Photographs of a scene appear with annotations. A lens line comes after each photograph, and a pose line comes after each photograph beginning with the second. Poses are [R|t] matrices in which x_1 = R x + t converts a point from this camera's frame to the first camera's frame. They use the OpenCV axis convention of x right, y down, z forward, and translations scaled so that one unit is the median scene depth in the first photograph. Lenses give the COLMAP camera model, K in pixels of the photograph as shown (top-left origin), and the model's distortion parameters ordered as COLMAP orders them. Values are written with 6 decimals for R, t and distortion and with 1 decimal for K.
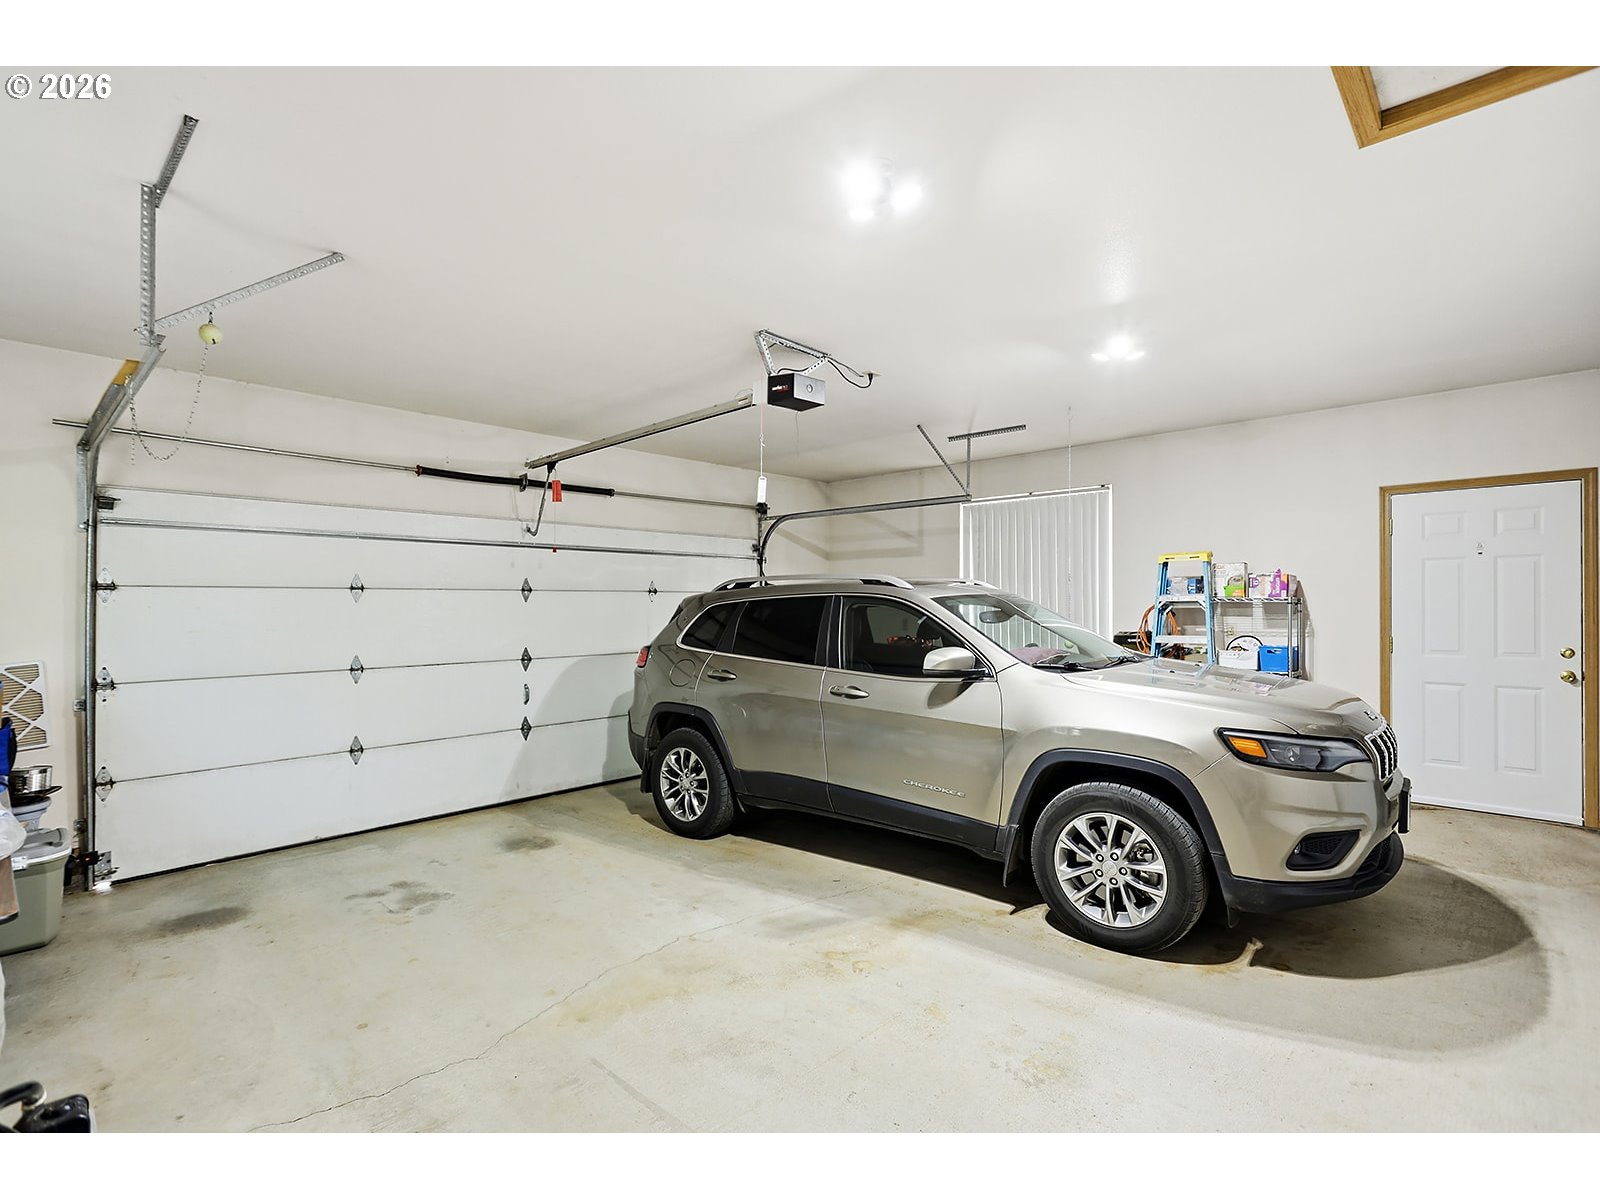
lens RADIAL K [[756.8, 0, 819.6], [0, 756.8, 612.8], [0, 0, 1]] dist [-0.002848, 0.004028]
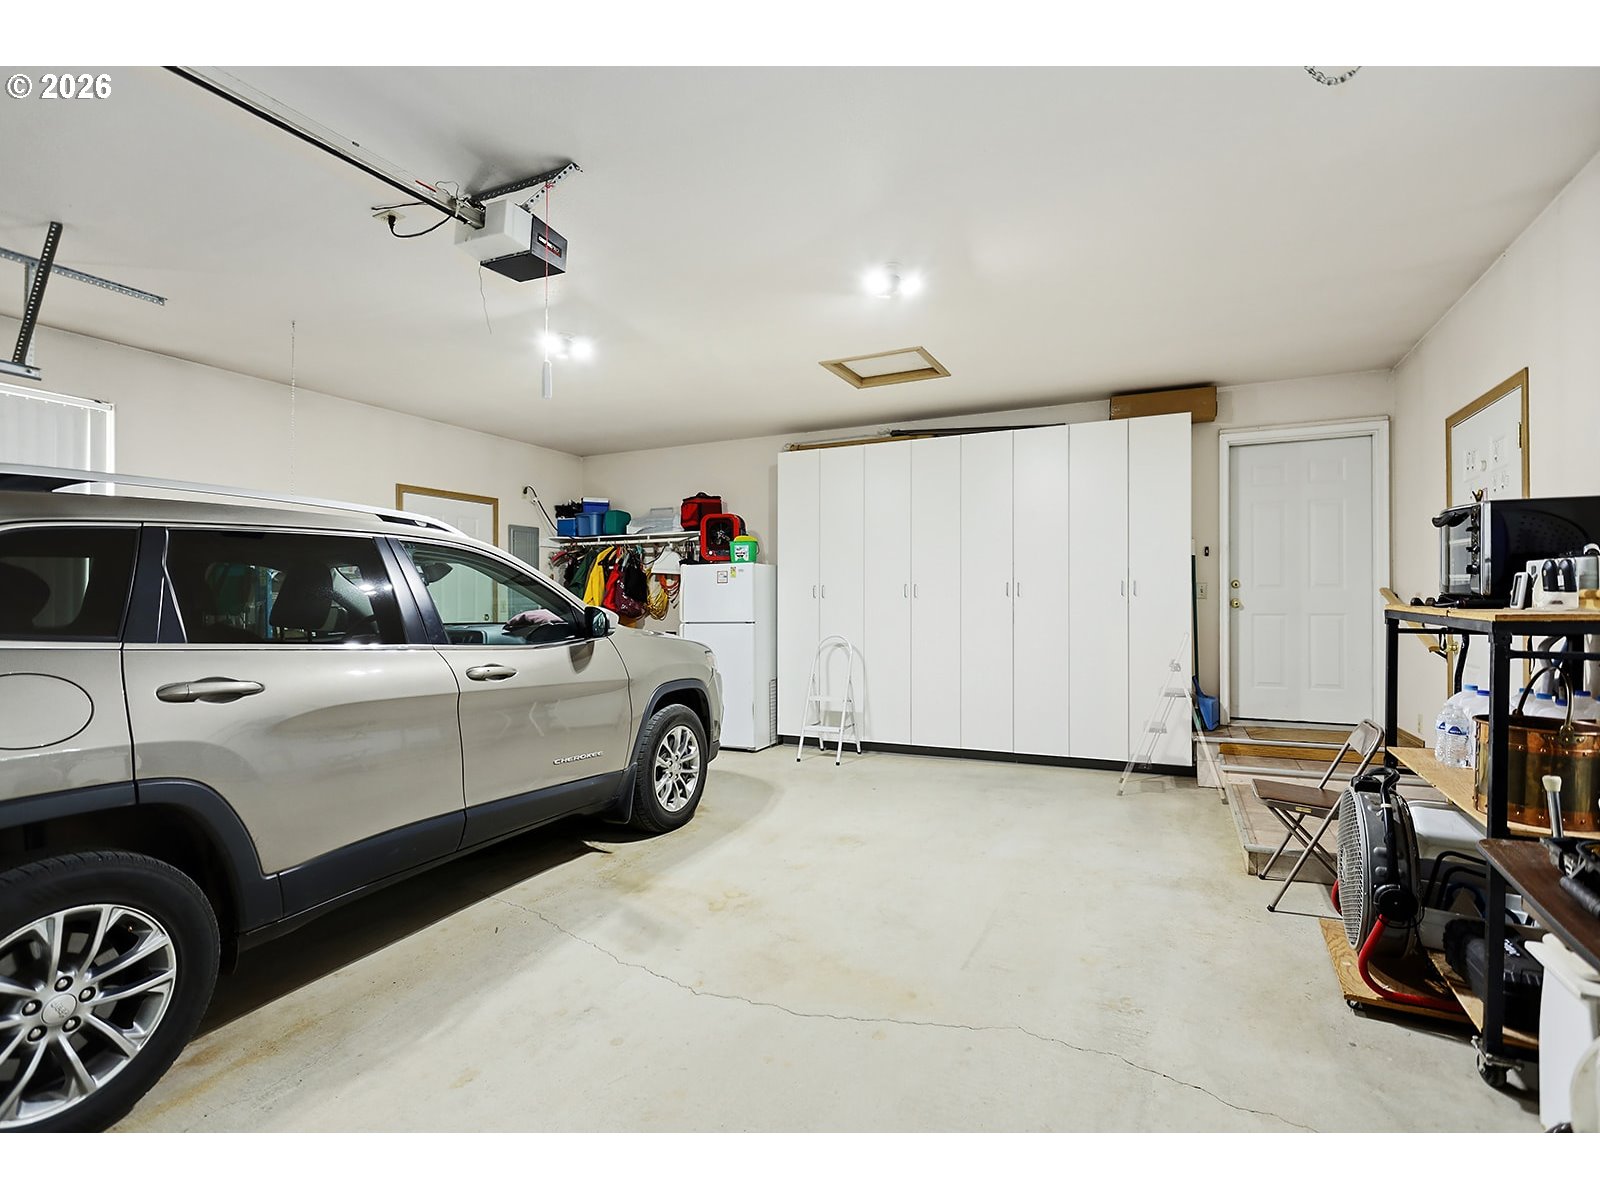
lens RADIAL K [[756.8, 0, 819.6], [0, 756.8, 612.8], [0, 0, 1]] dist [-0.002848, 0.004028]
pose [[-0.294023, -0.006389, 0.955777, -0.850584], [0.013607, 0.999848, 0.010869, 0.047822], [-0.955701, 0.016201, -0.293892, 1.010987]]
